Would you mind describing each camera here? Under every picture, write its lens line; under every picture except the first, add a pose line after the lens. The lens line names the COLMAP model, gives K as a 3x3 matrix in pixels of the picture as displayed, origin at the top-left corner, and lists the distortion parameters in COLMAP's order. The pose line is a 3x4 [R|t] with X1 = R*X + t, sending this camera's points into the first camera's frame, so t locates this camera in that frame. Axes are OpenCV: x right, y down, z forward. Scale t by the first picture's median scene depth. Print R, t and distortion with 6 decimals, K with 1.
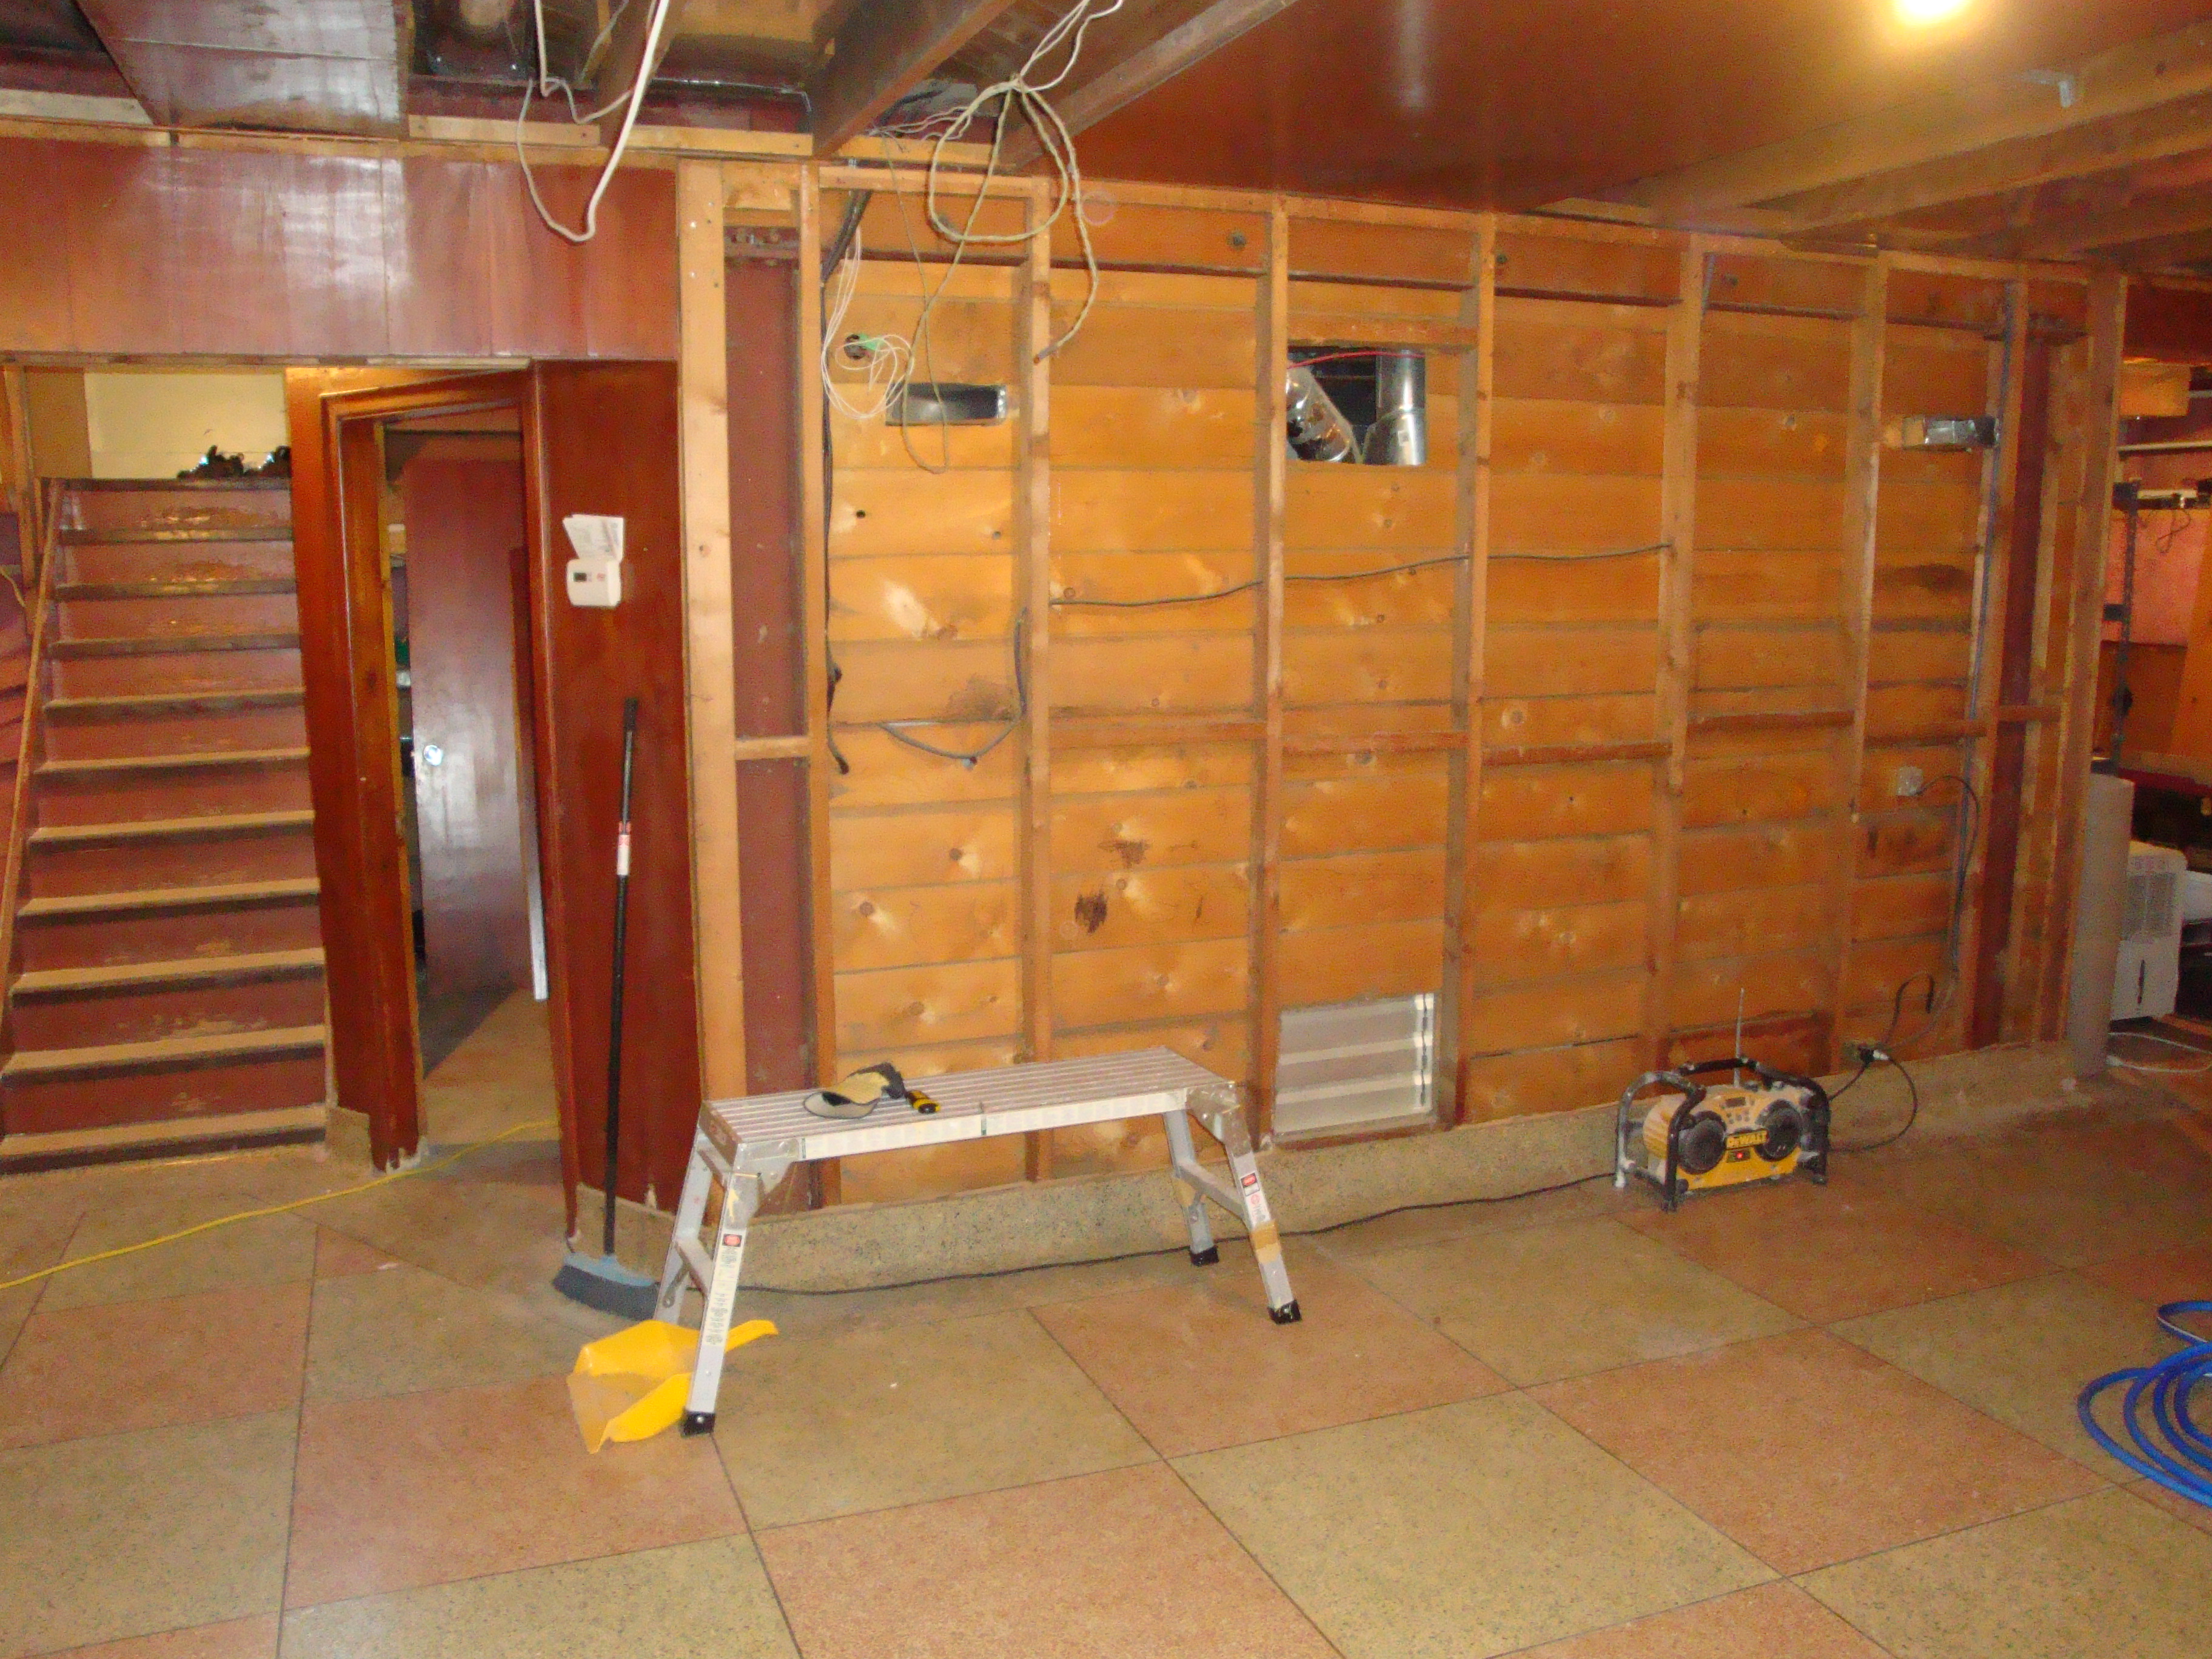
lens RADIAL K [[1849.0, 0, 1108.4], [0, 1849.0, 877.2], [0, 0, 1]] dist [-0.173552, 0.158765]
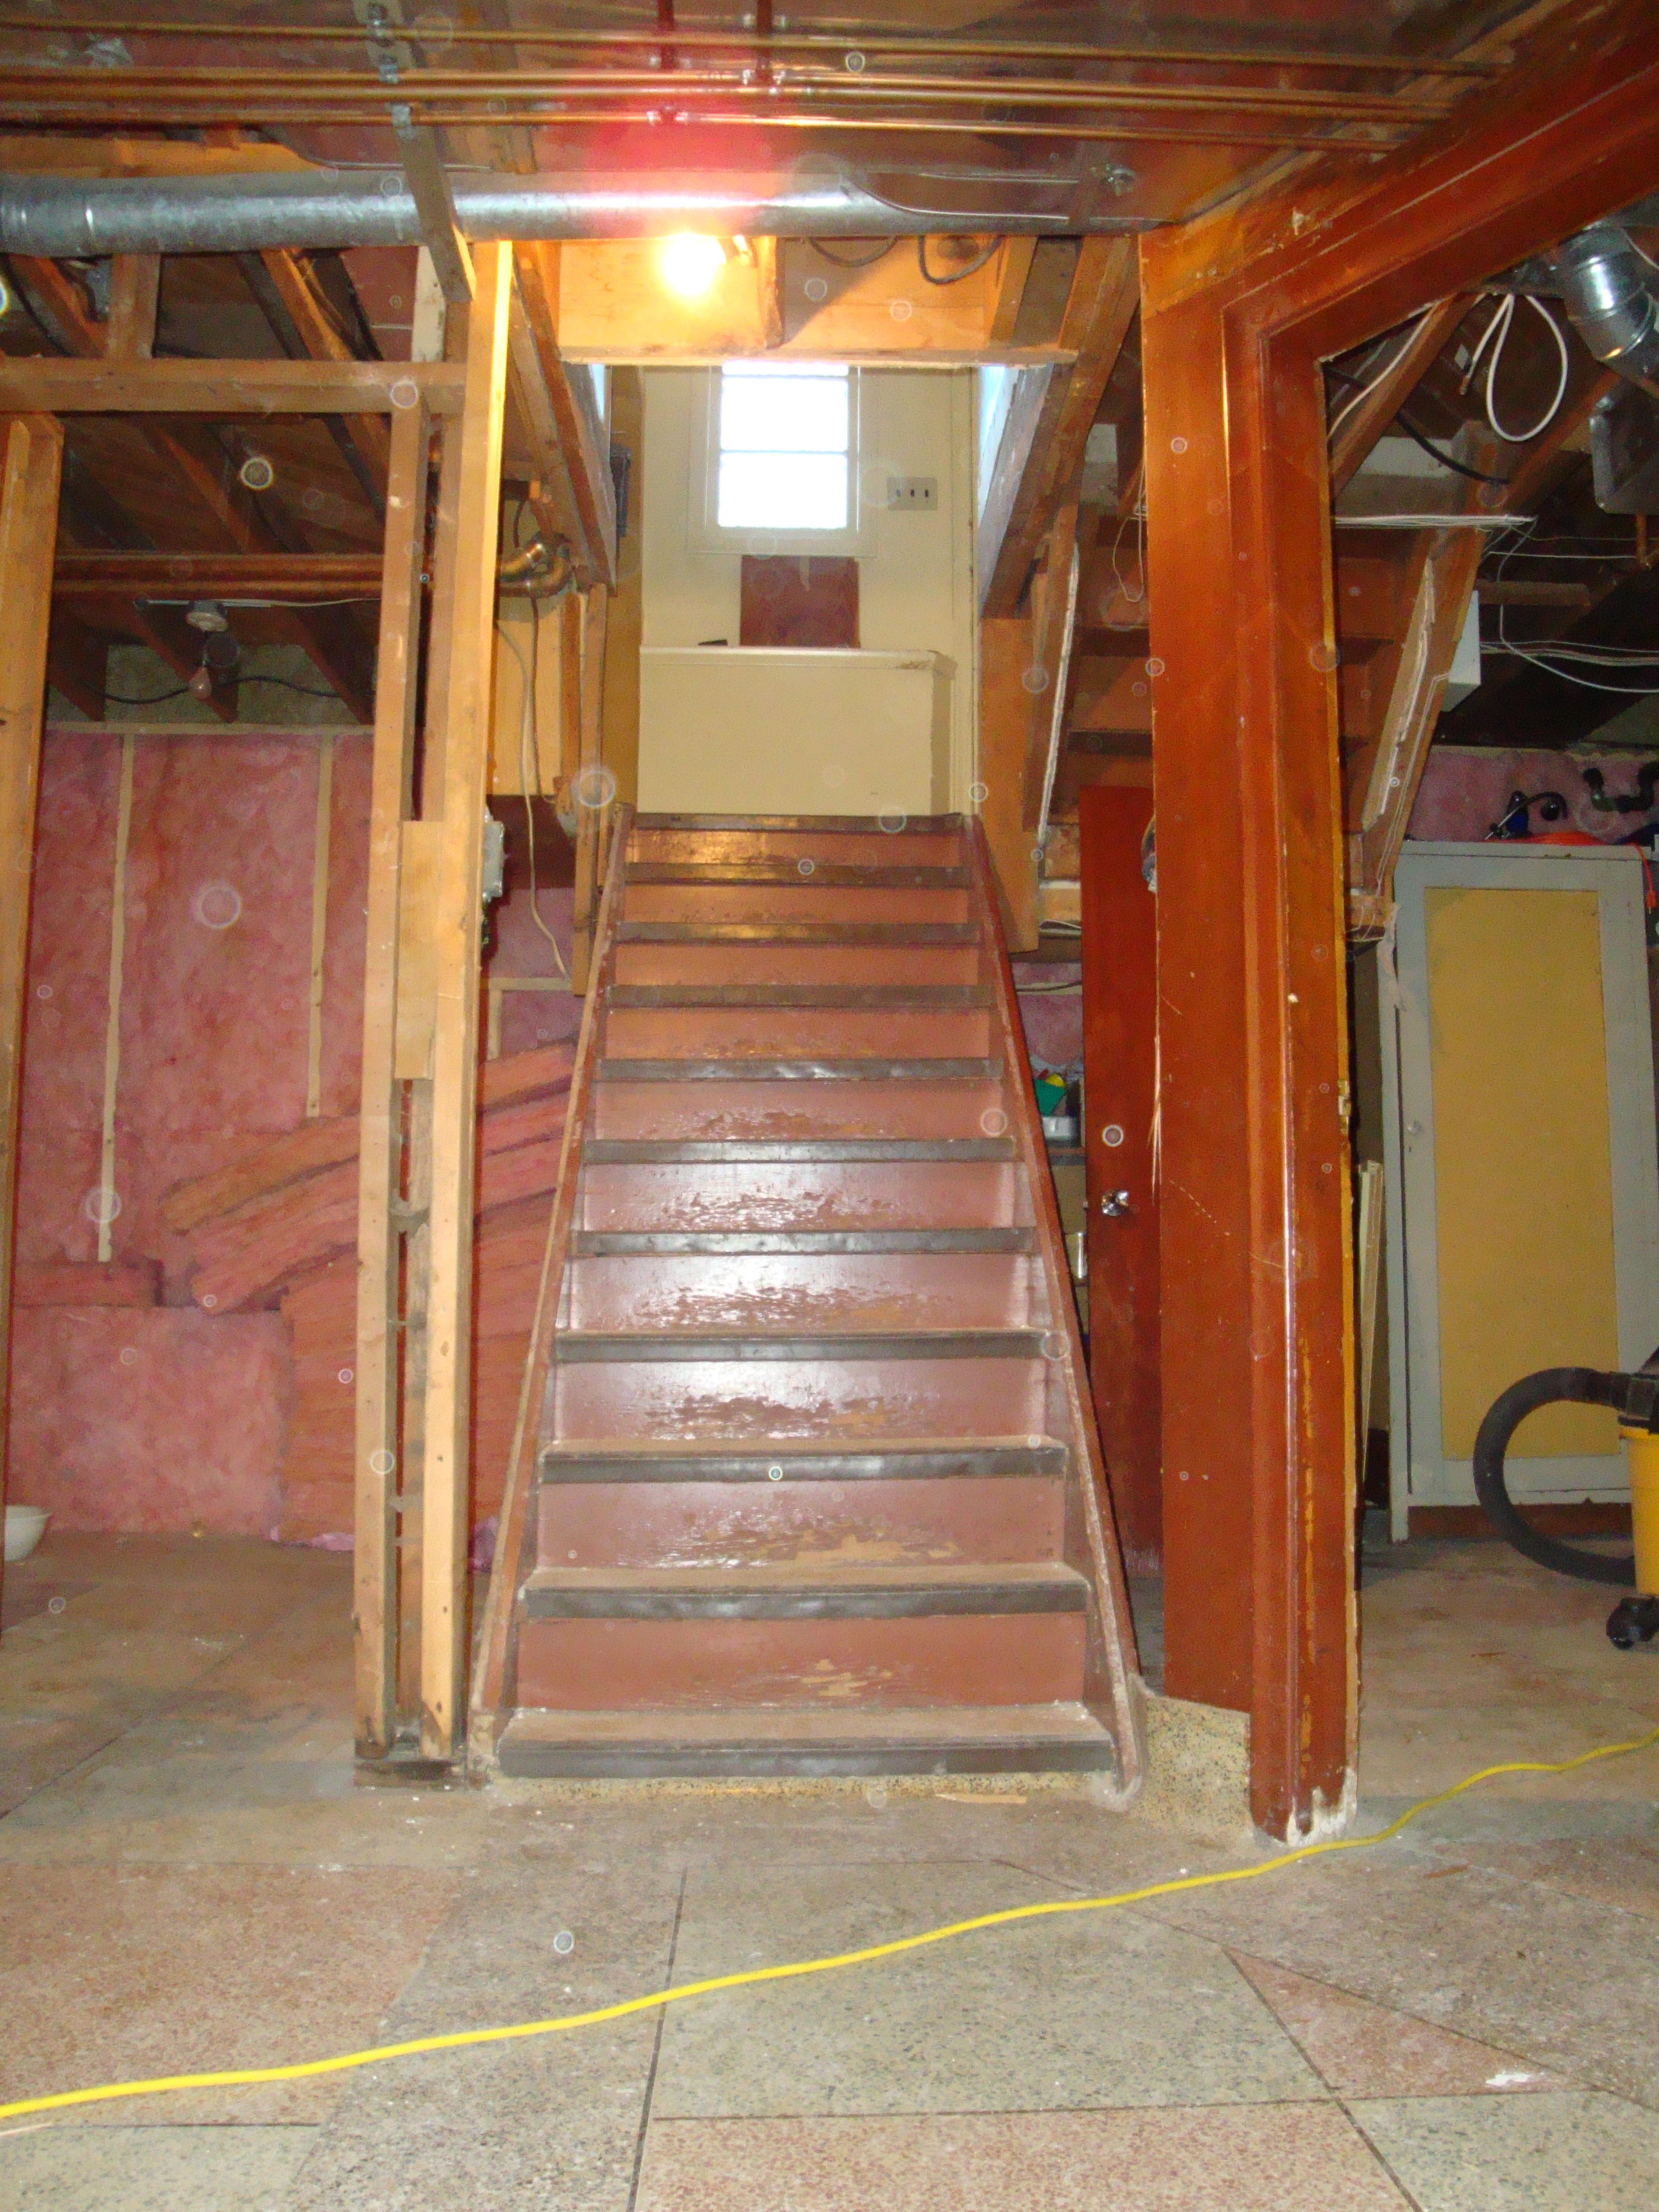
lens RADIAL K [[1849.0, 0, 849.5], [0, 1849.0, 1099.8], [0, 0, 1]] dist [-0.173552, 0.158765]
pose [[0.947792, -0.026909, -0.317752, -0.393342], [-0.058703, 0.964682, -0.256793, 0.115702], [0.313440, 0.262040, 0.912738, 0.541228]]
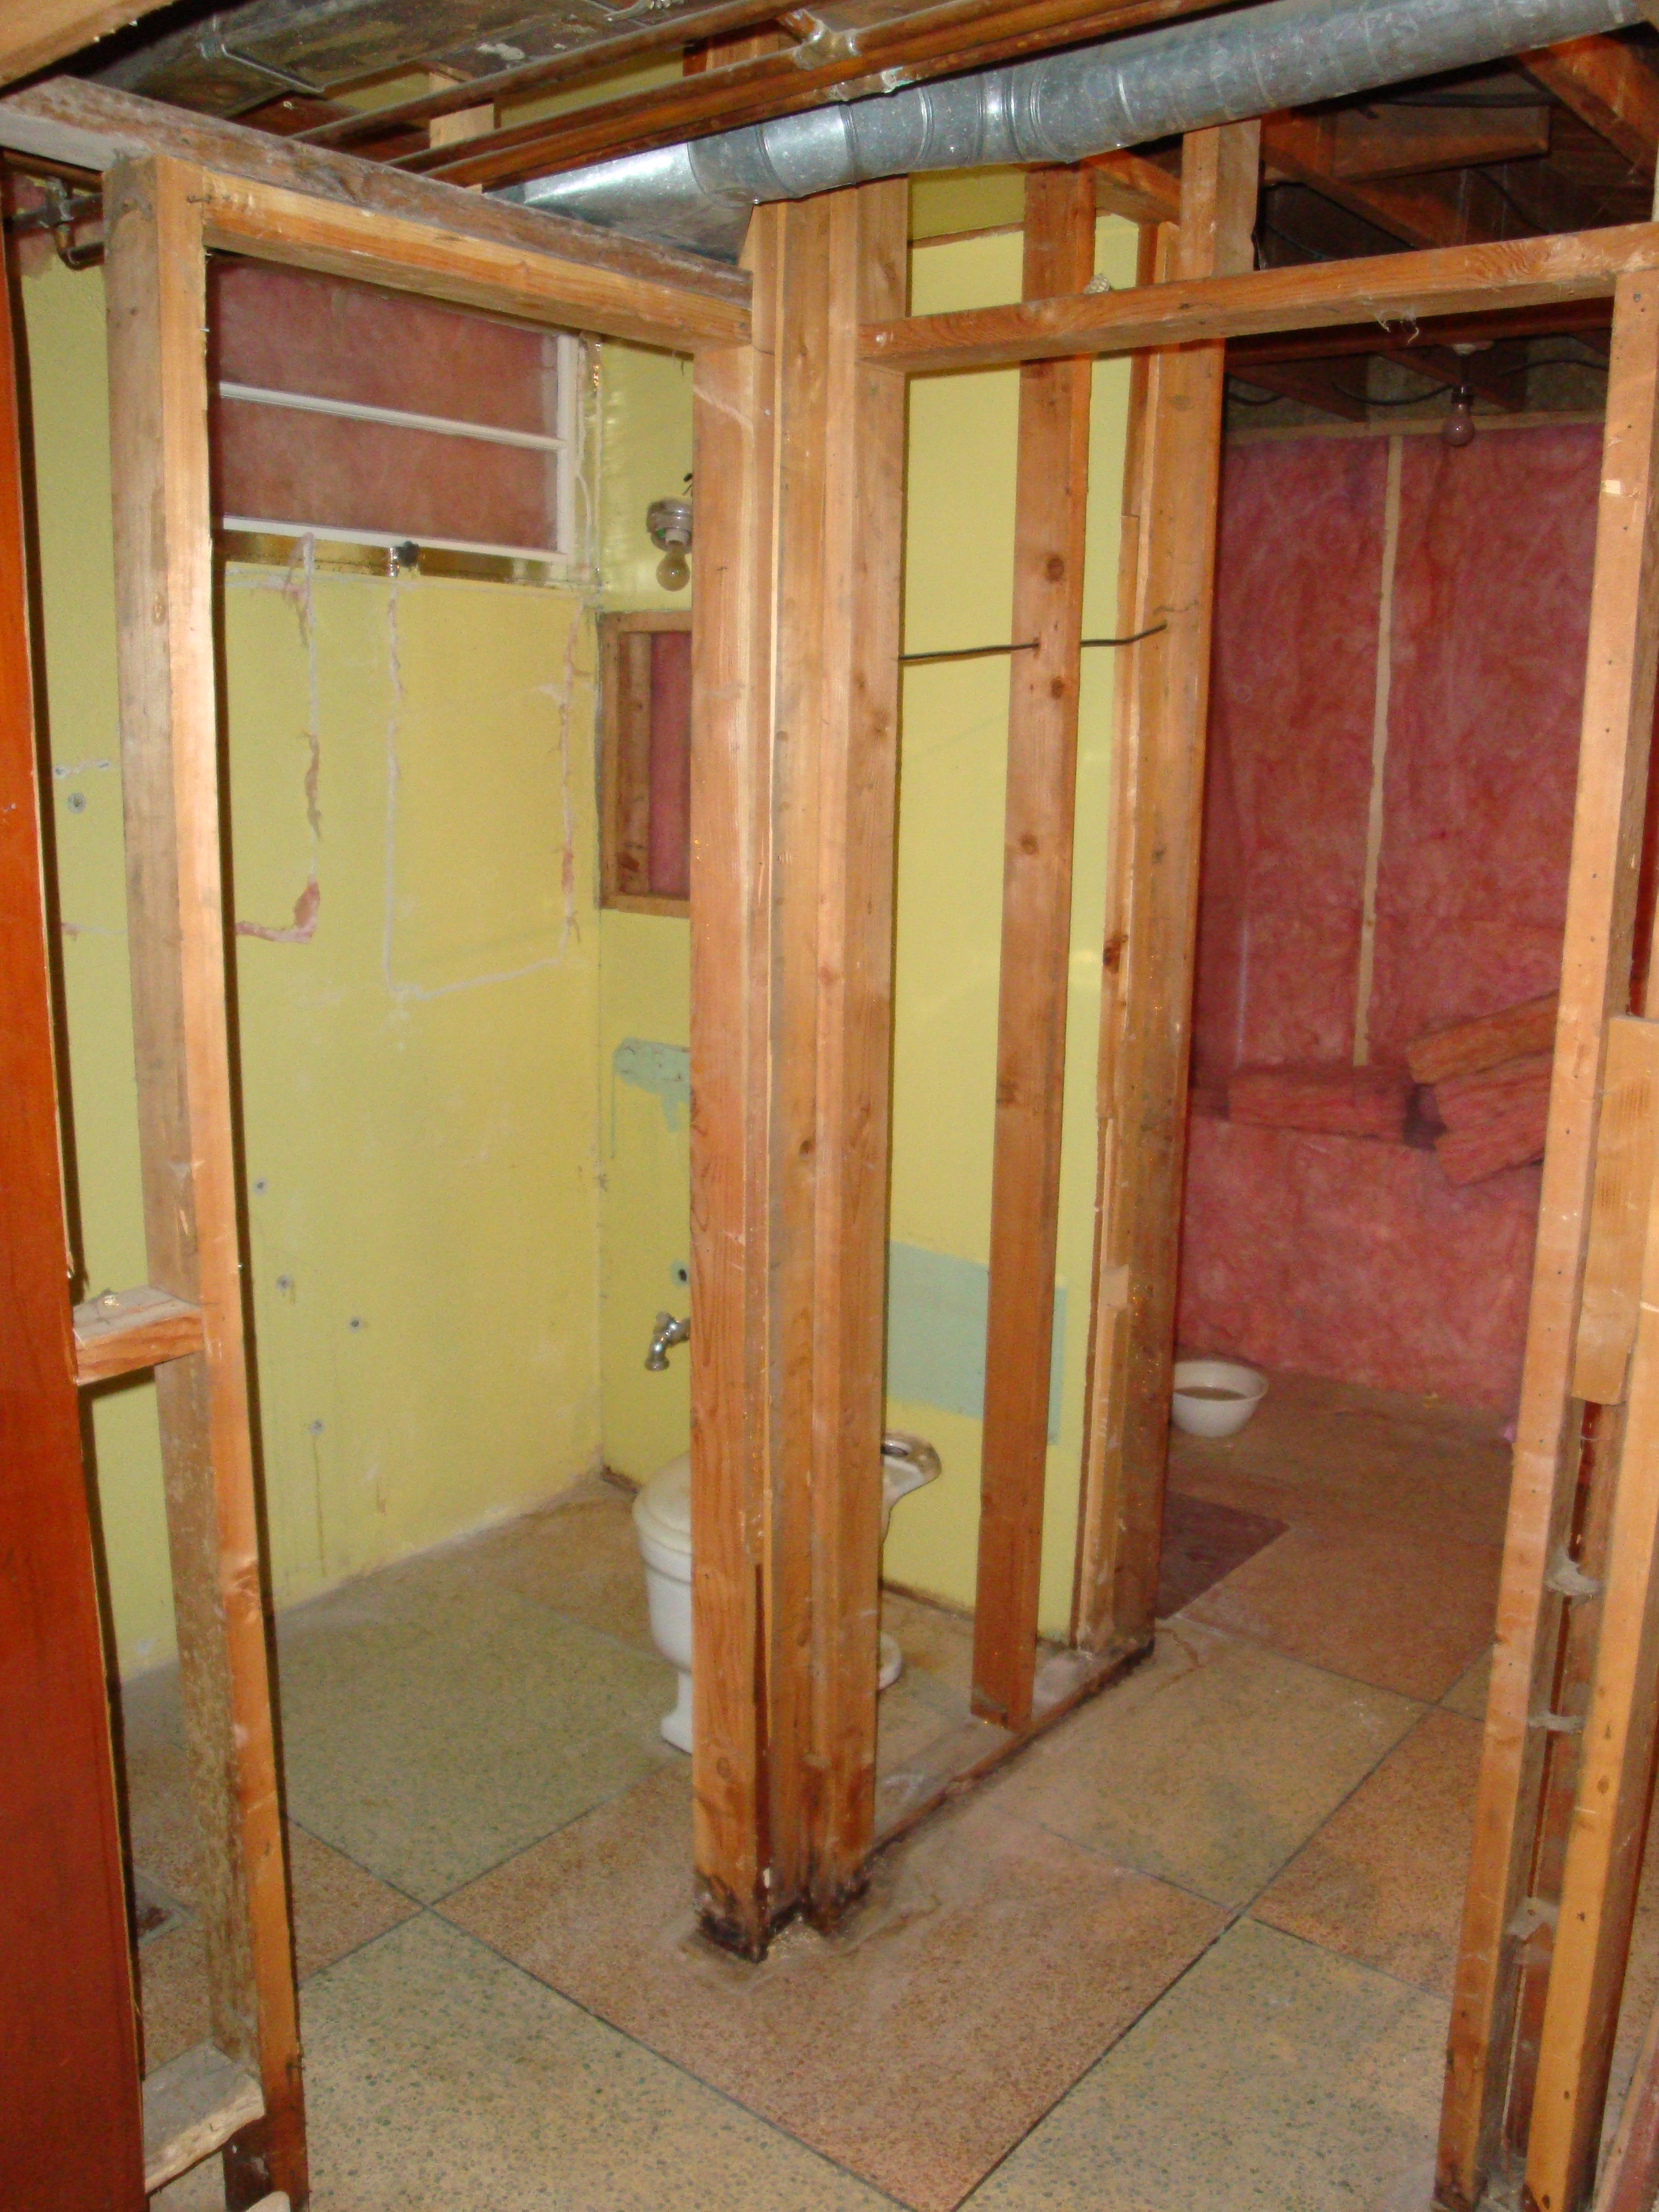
lens RADIAL K [[1849.0, 0, 849.5], [0, 1849.0, 1099.8], [0, 0, 1]] dist [-0.173552, 0.158765]
pose [[0.503251, 0.183819, -0.844363, -0.479070], [-0.165061, 0.979571, 0.114875, -0.120333], [0.848230, 0.081560, 0.523311, 0.687746]]
